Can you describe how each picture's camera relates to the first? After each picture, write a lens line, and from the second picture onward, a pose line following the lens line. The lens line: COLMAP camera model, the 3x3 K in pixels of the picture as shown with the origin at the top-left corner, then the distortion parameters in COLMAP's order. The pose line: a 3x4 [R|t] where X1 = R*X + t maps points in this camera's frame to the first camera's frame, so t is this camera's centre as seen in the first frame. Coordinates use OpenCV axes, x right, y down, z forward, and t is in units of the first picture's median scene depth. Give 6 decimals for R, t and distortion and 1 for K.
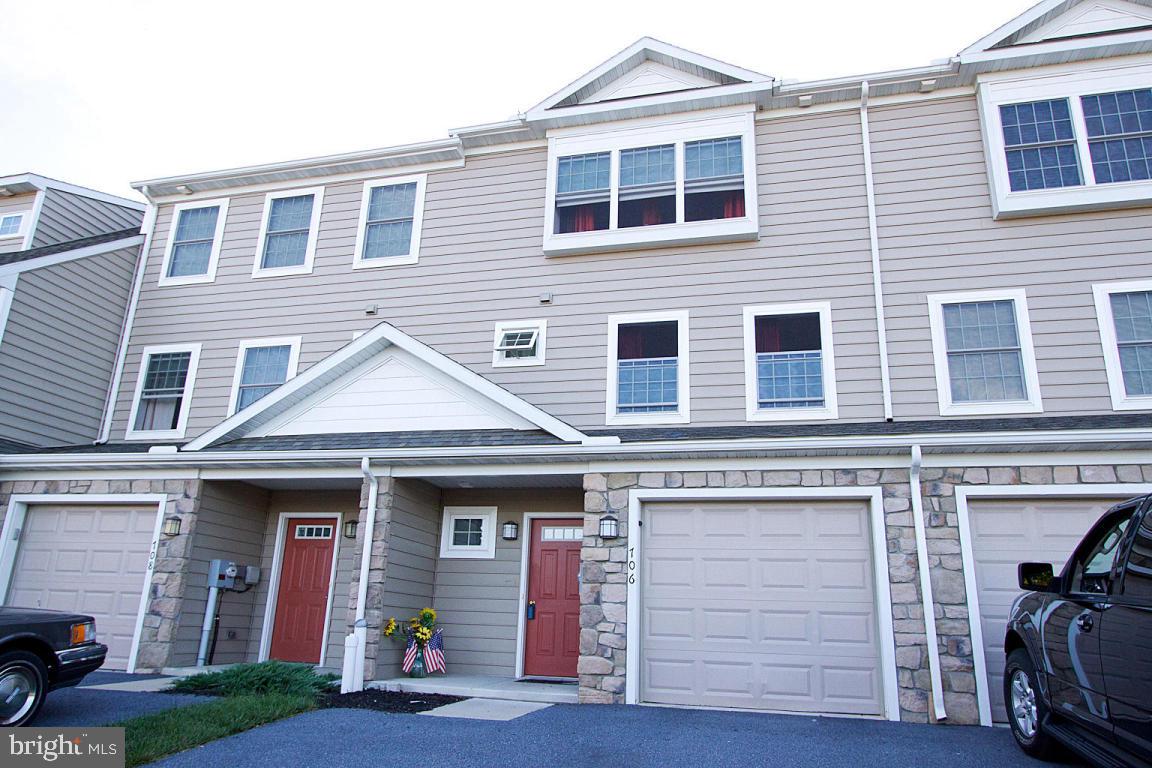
lens RADIAL K [[726.0, 0, 573.6], [0, 726.0, 388.8], [0, 0, 1]] dist [-0.018682, 0.012861]
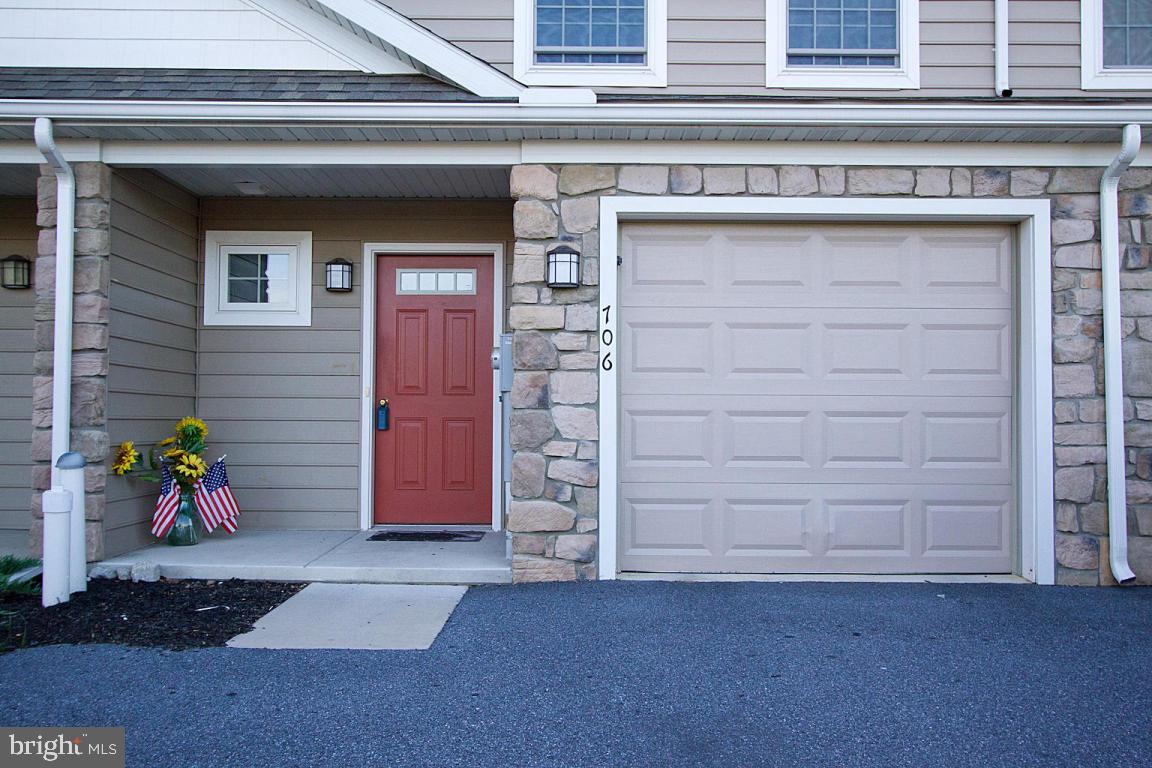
lens RADIAL K [[1027.4, 0, 582.3], [0, 1027.4, 360.6], [0, 0, 1]] dist [-0.013178, 0.010403]
pose [[0.973034, -0.014625, 0.230199, -0.110056], [-0.046635, 0.964905, 0.258425, 0.062281], [-0.225900, -0.262192, 0.938203, 0.277512]]
